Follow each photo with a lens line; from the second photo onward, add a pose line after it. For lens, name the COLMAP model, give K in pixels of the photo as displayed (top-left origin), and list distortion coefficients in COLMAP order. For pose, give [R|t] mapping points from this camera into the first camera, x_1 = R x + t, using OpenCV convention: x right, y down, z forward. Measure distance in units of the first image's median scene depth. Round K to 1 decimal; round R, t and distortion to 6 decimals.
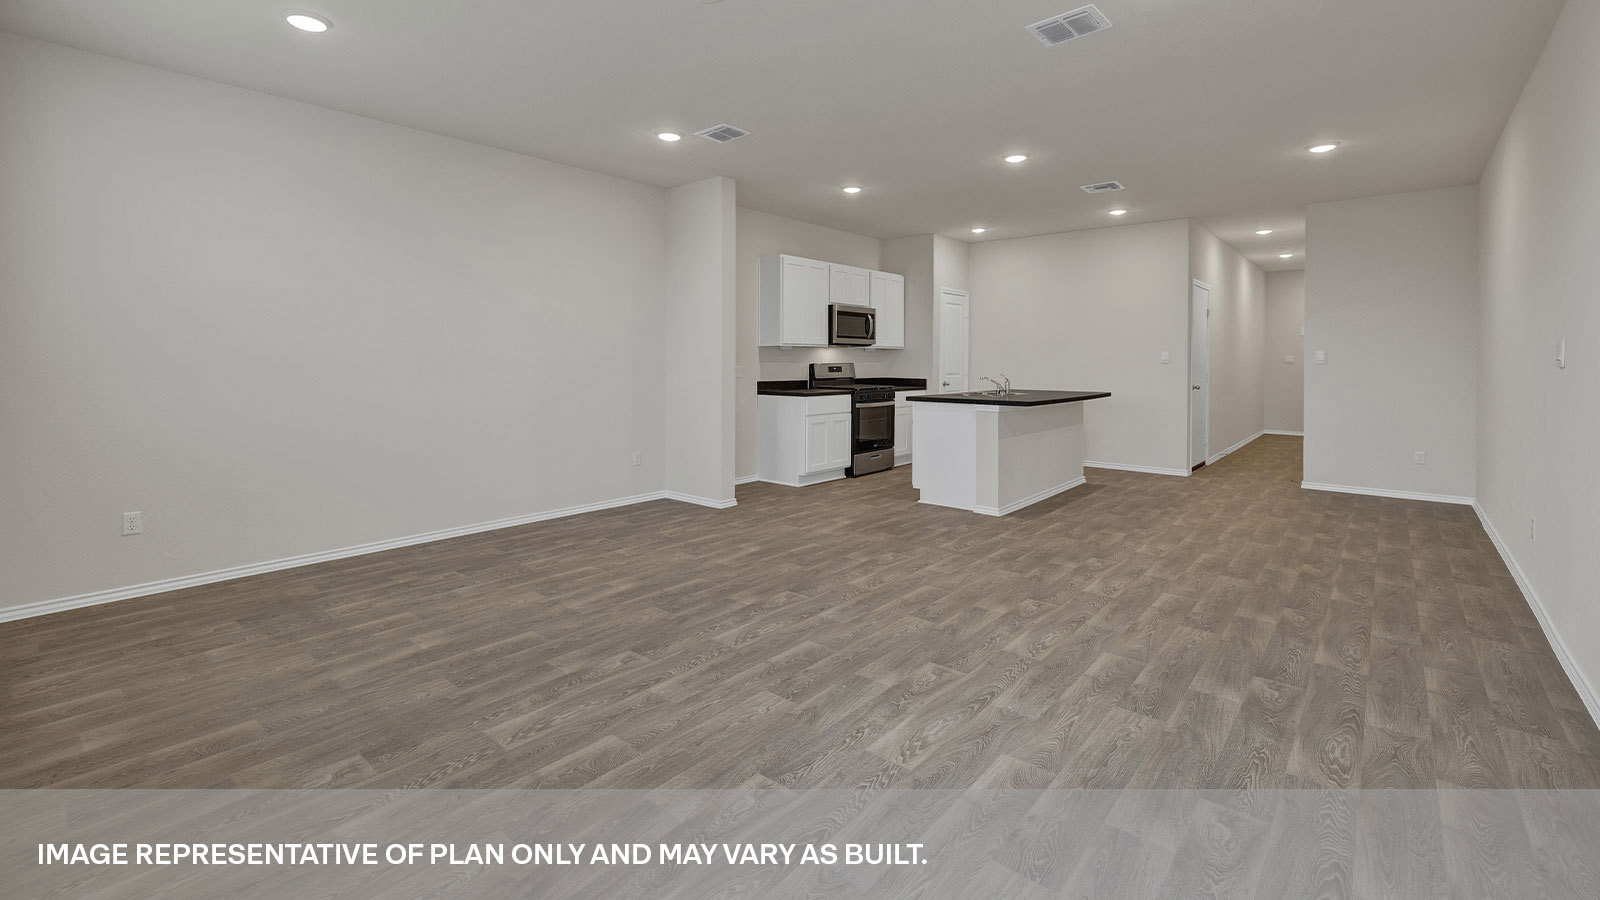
lens RADIAL K [[698.3, 0, 811.9], [0, 698.3, 356.0], [0, 0, 1]] dist [0.018167, -0.000050]
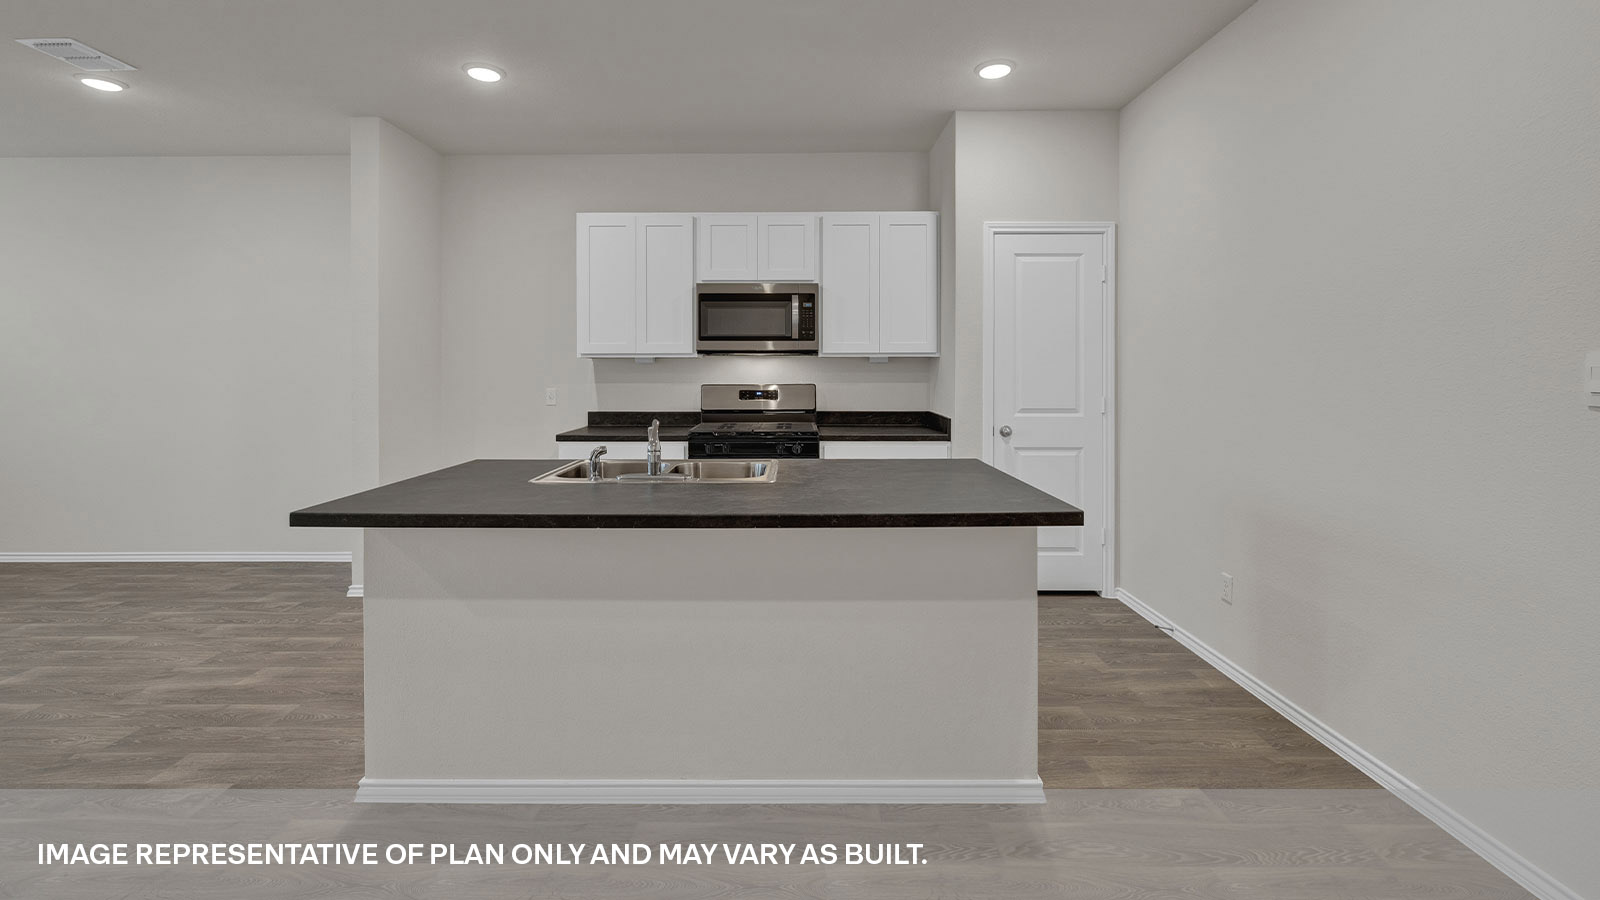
lens RADIAL K [[709.9, 0, 890.5], [0, 709.9, 365.9], [0, 0, 1]] dist [0.000130, 0.000242]
pose [[0.630621, -0.009141, -0.776037, 0.565173], [0.008722, 0.999951, -0.004691, -0.001307], [0.776042, -0.003811, 0.630670, 0.721128]]
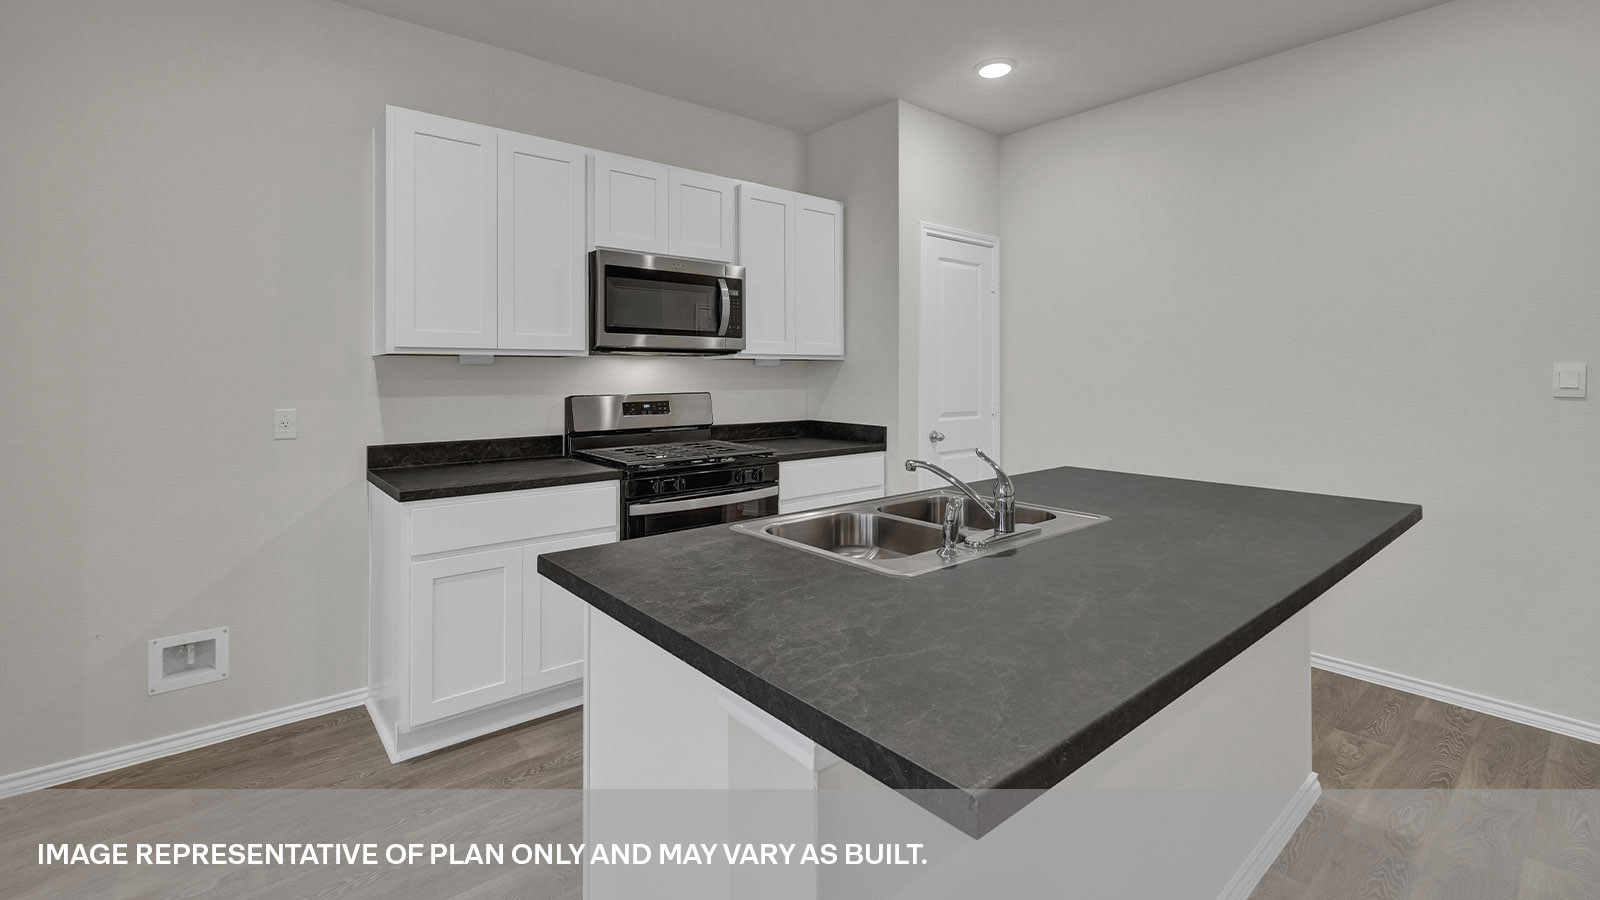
lens RADIAL K [[656.7, 0, 776.7], [0, 656.7, 366.2], [0, 0, 1]] dist [-0.001145, 0.000085]
pose [[0.976204, -0.003332, -0.216829, 0.204082], [0.003669, 0.999993, 0.001156, -0.007077], [0.216824, -0.001924, 0.976209, 0.626268]]
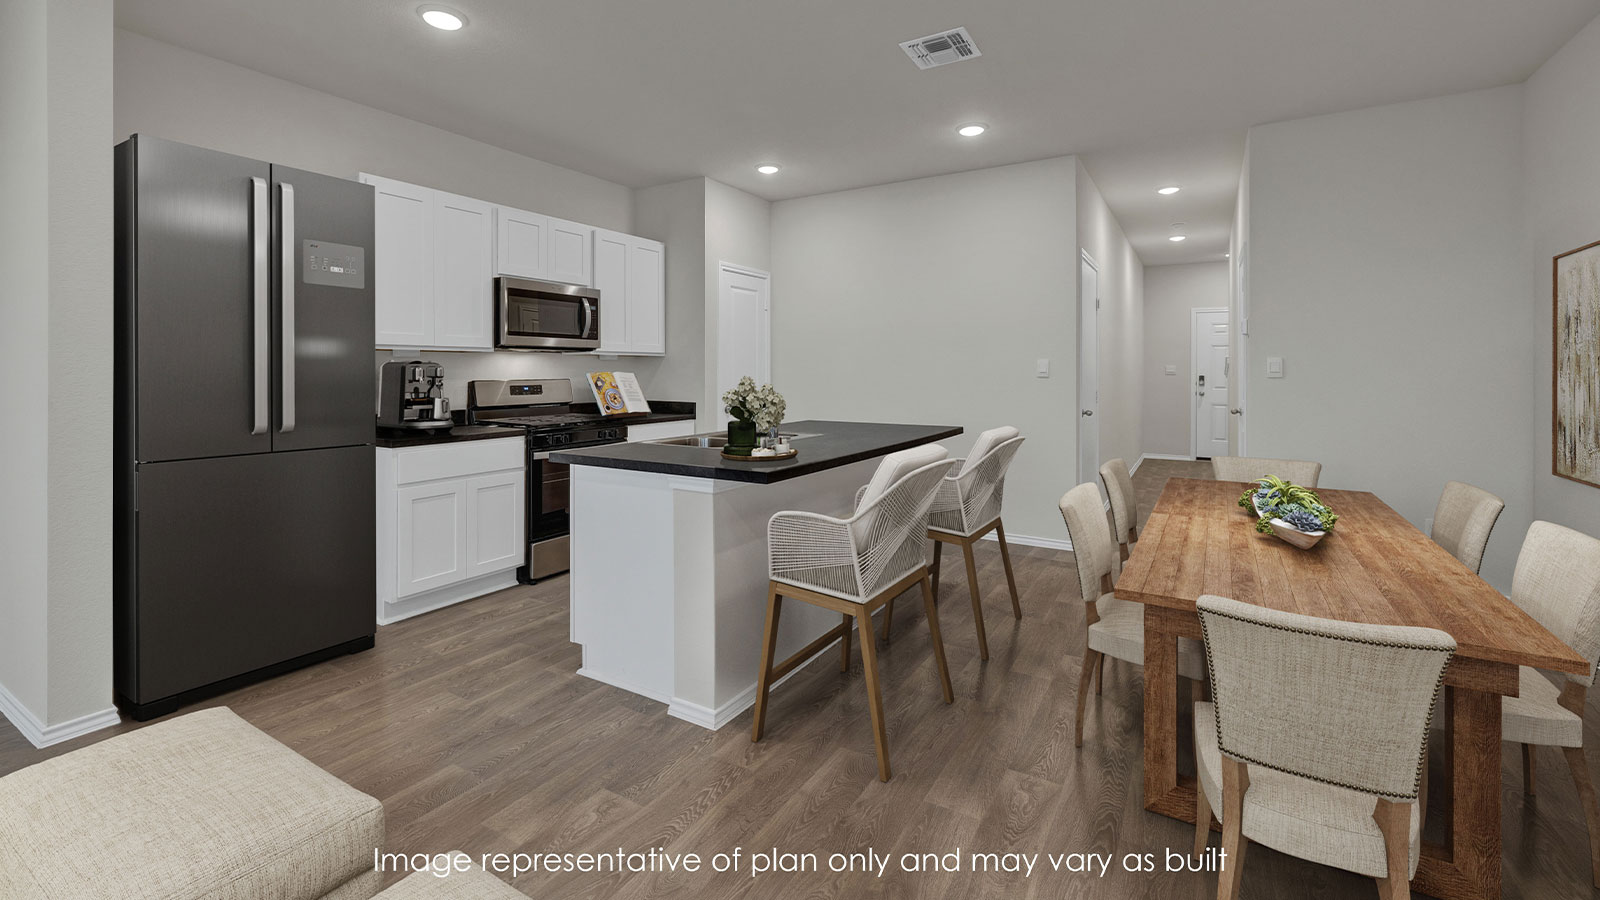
lens RADIAL K [[681.1, 0, 803.9], [0, 681.1, 369.8], [0, 0, 1]] dist [-0.001594, -0.000165]
pose [[0.987069, -0.002605, 0.160275, 0.176715], [0.001260, 0.999963, 0.008496, -0.002599], [-0.160292, -0.008185, 0.987036, 0.395495]]
